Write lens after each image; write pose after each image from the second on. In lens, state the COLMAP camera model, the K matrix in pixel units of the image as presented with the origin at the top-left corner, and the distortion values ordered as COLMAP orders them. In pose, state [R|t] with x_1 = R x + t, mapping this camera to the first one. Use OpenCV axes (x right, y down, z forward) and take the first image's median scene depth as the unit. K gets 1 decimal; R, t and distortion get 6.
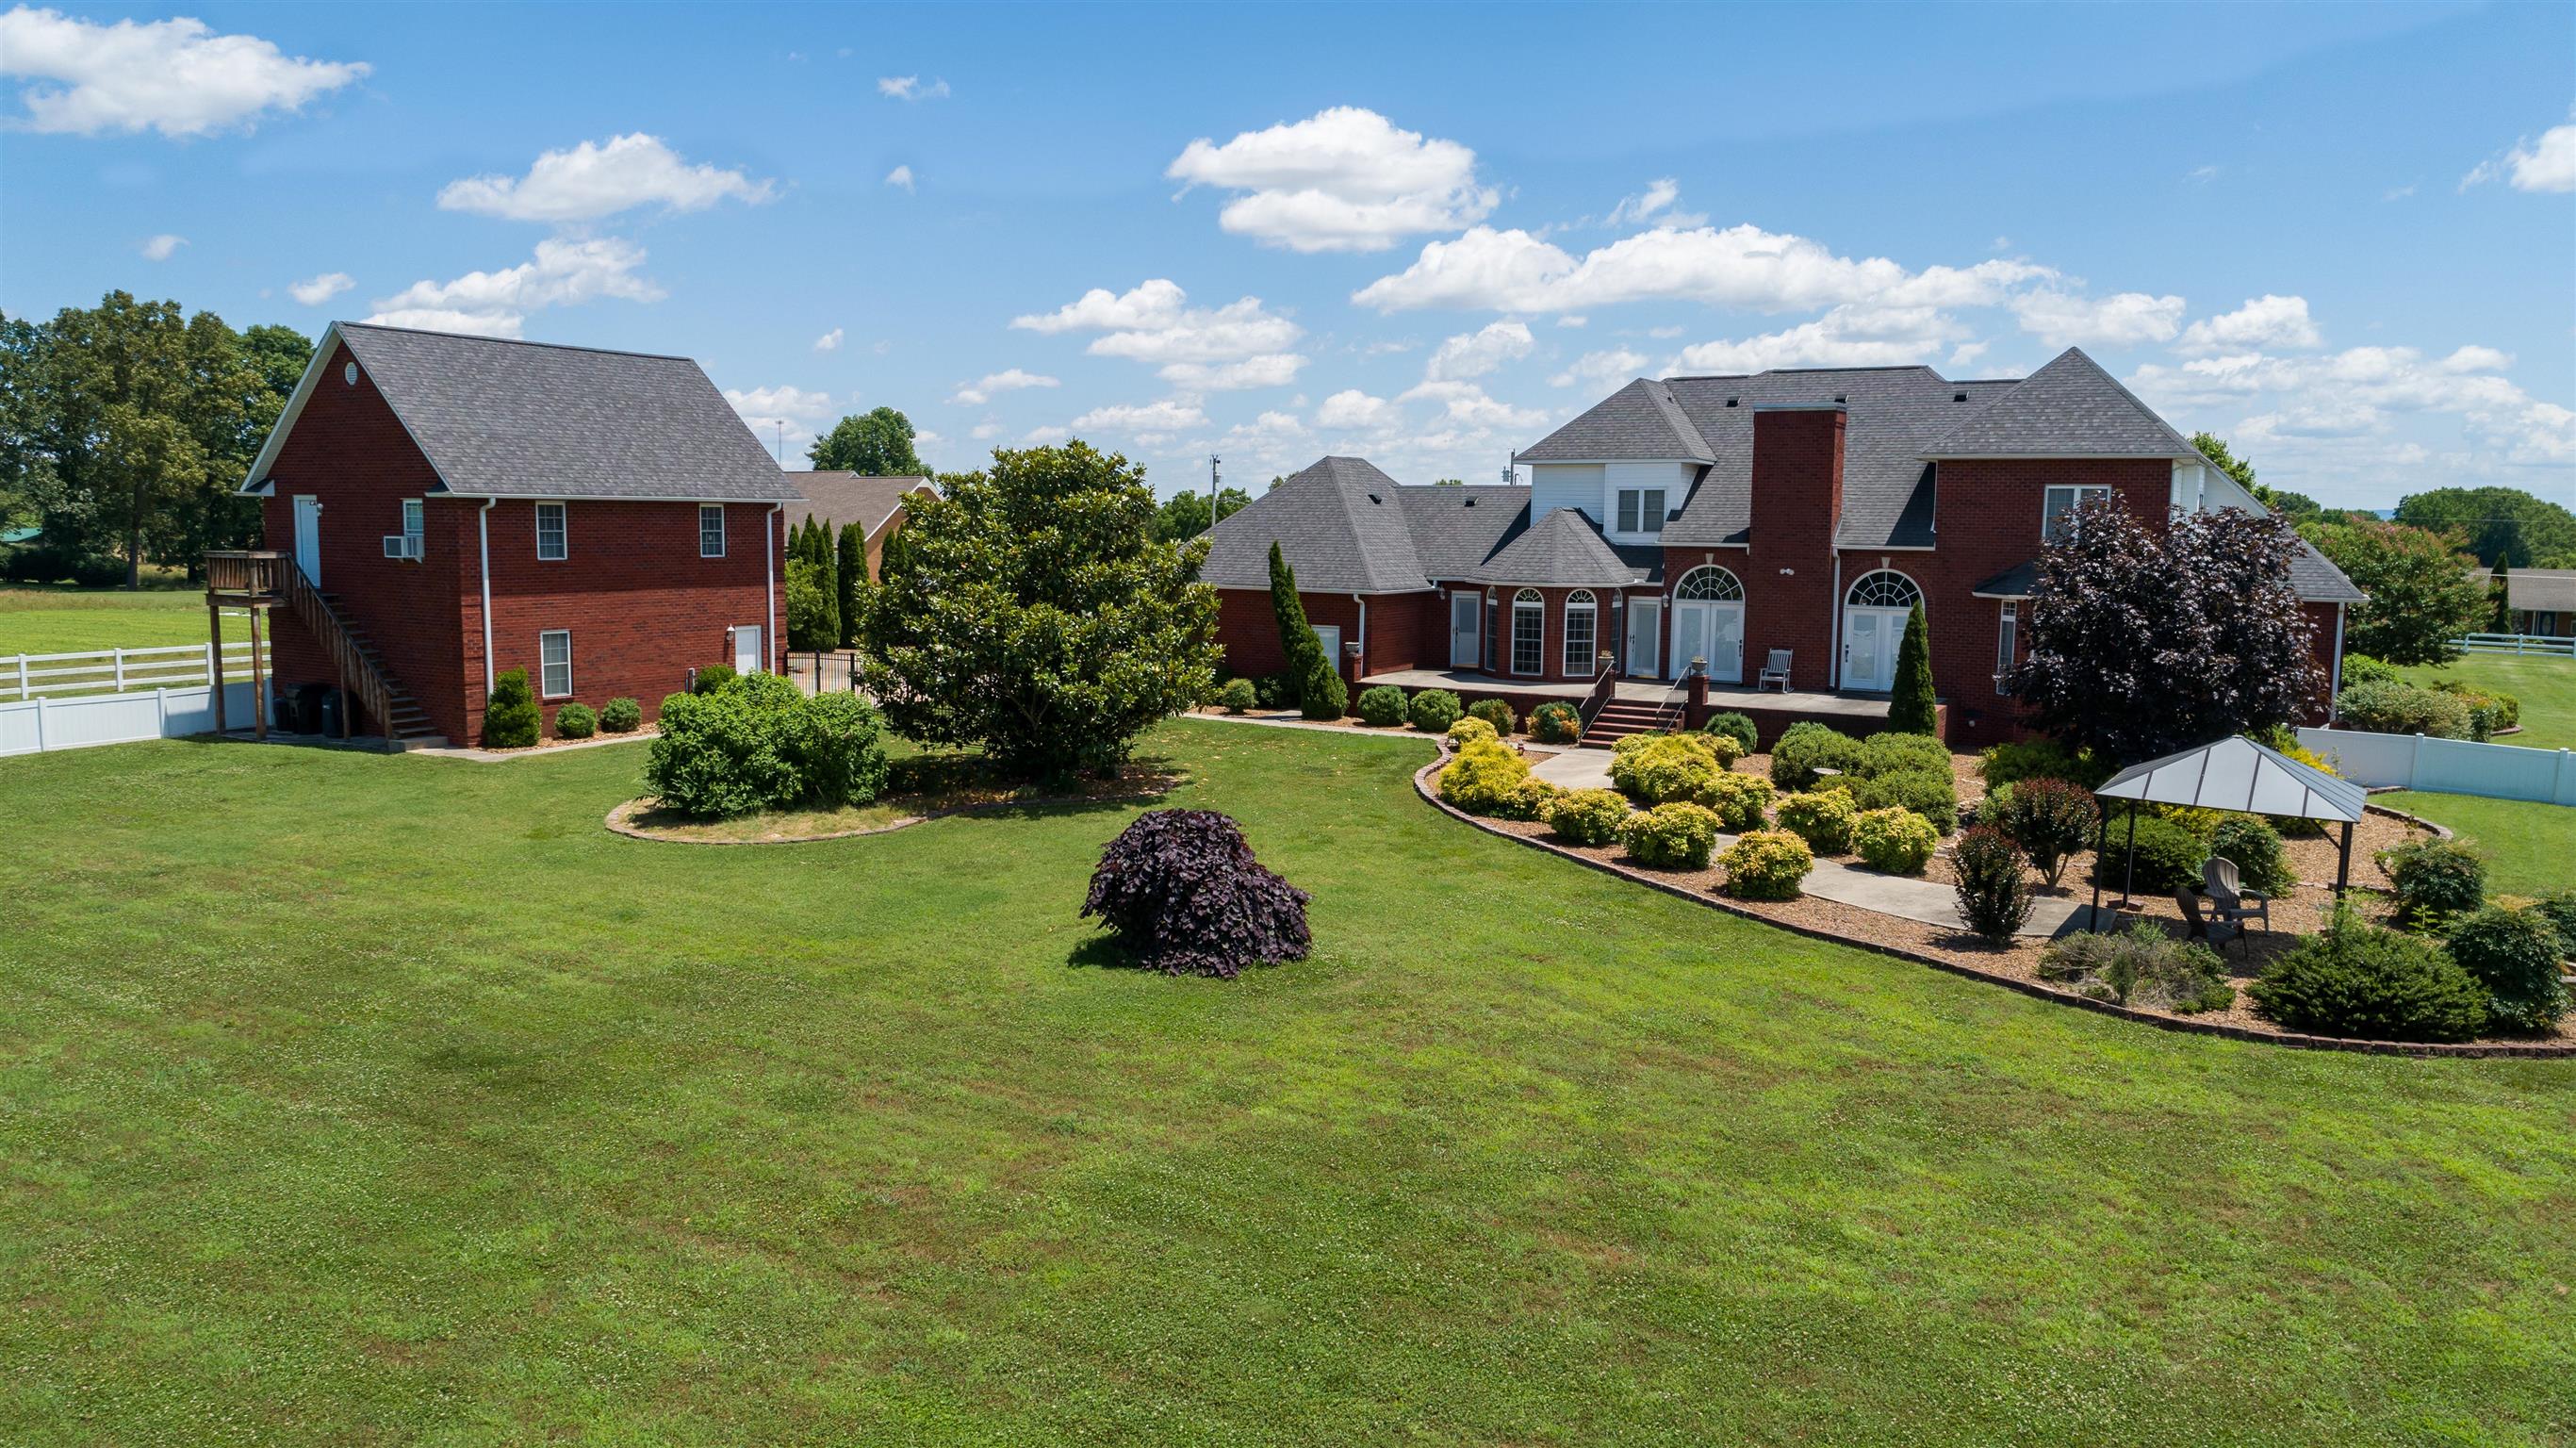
lens RADIAL K [[1842.0, 0, 1295.0], [0, 1842.0, 725.9], [0, 0, 1]] dist [0.001517, 0.004321]
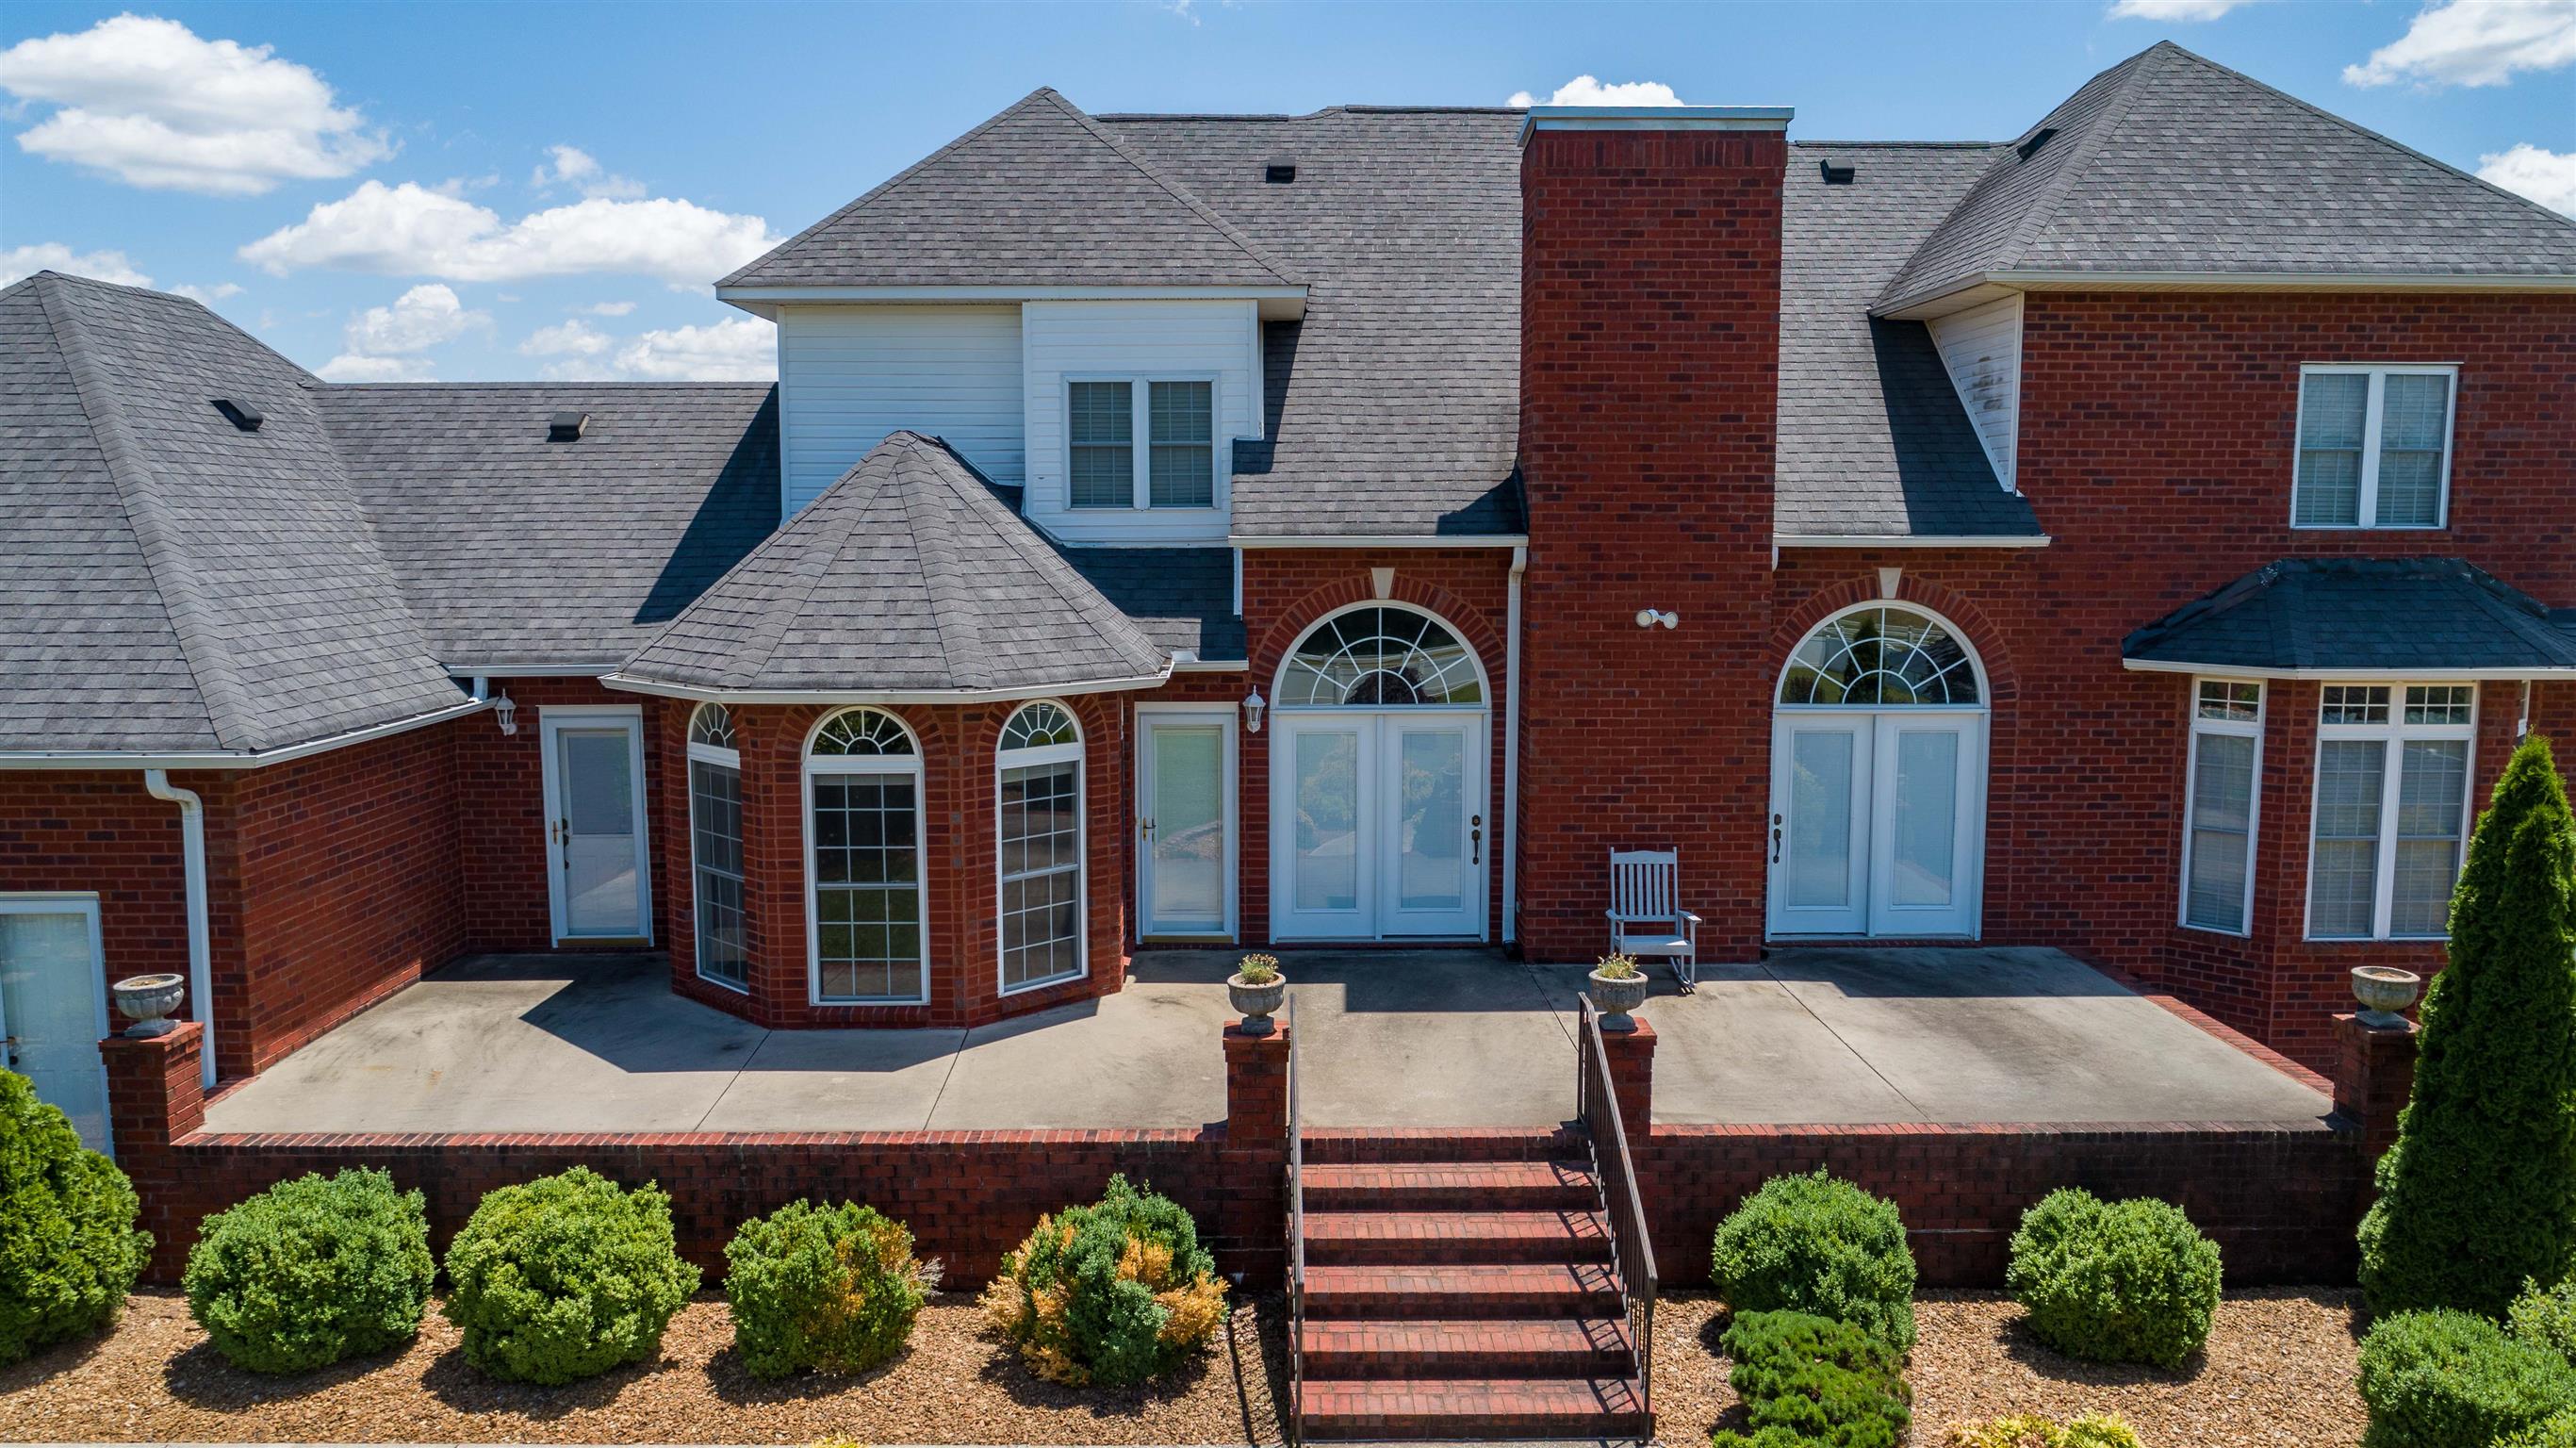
lens RADIAL K [[1842.0, 0, 1292.1], [0, 1842.0, 697.1], [0, 0, 1]] dist [0.001517, 0.004321]
pose [[0.856358, -0.065195, 0.512251, 0.037074], [0.067684, 0.997611, 0.013816, -0.074086], [-0.511928, 0.022840, 0.858725, 0.703524]]
